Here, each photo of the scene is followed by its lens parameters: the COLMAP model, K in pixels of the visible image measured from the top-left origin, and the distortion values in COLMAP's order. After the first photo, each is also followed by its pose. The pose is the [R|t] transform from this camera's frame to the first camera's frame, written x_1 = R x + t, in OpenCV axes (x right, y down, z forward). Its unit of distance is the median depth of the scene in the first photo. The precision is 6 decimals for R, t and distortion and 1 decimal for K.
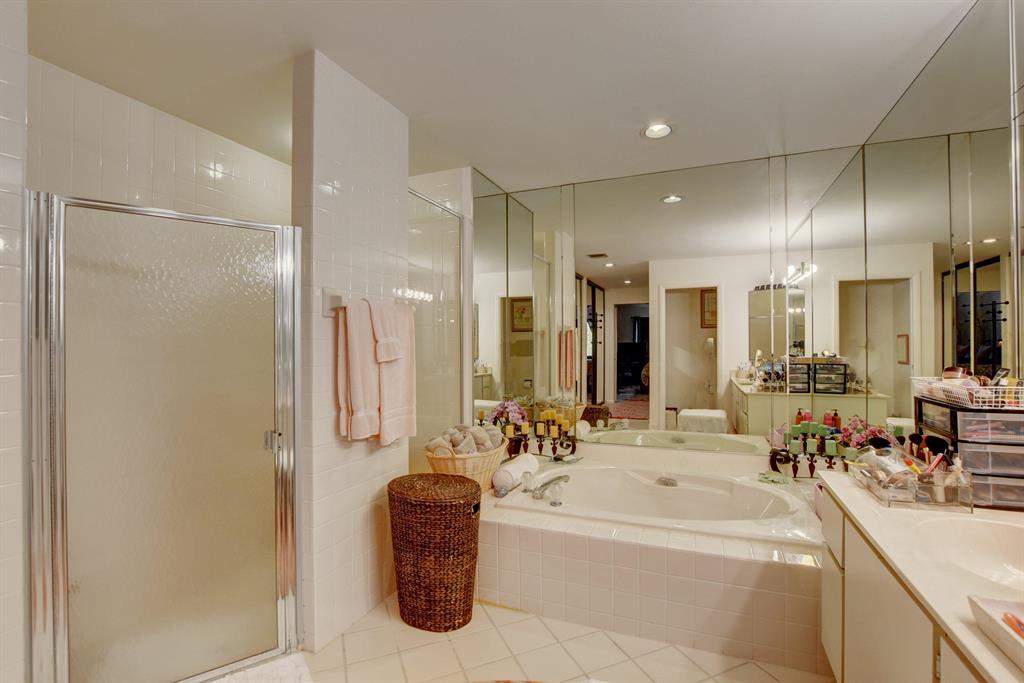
lens RADIAL K [[463.2, 0, 515.3], [0, 463.2, 345.2], [0, 0, 1]] dist [-0.018187, 0.001501]
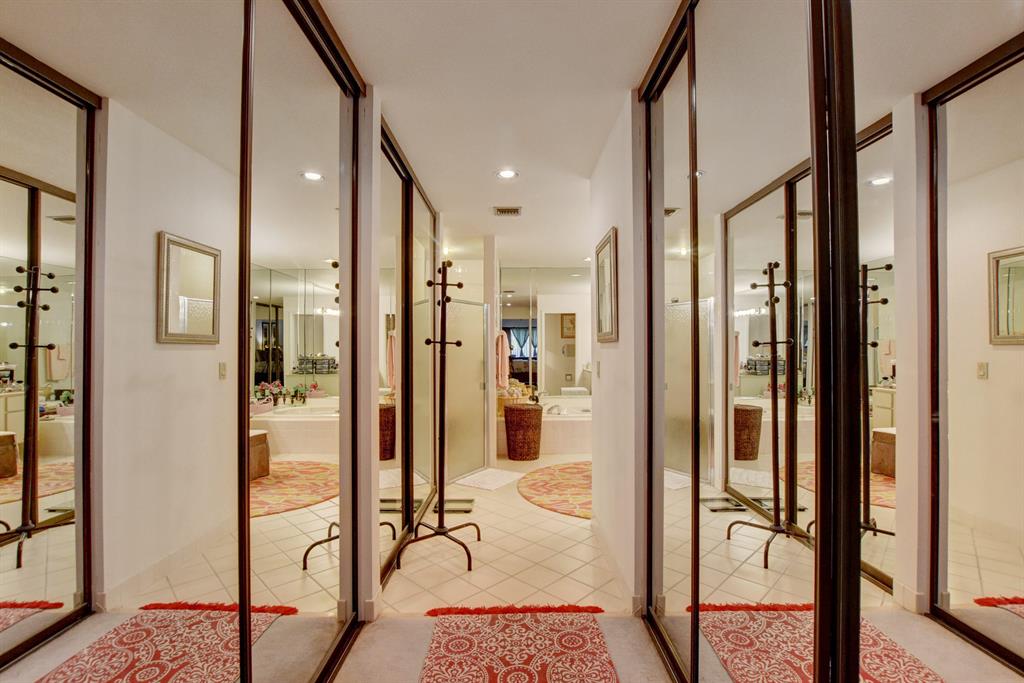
lens RADIAL K [[463.2, 0, 512.8], [0, 463.2, 343.8], [0, 0, 1]] dist [-0.018187, 0.001501]
pose [[0.924333, 0.005679, 0.381544, -0.839775], [-0.002600, 0.999960, -0.008584, -0.007342], [-0.381578, 0.006942, 0.924311, -0.920956]]
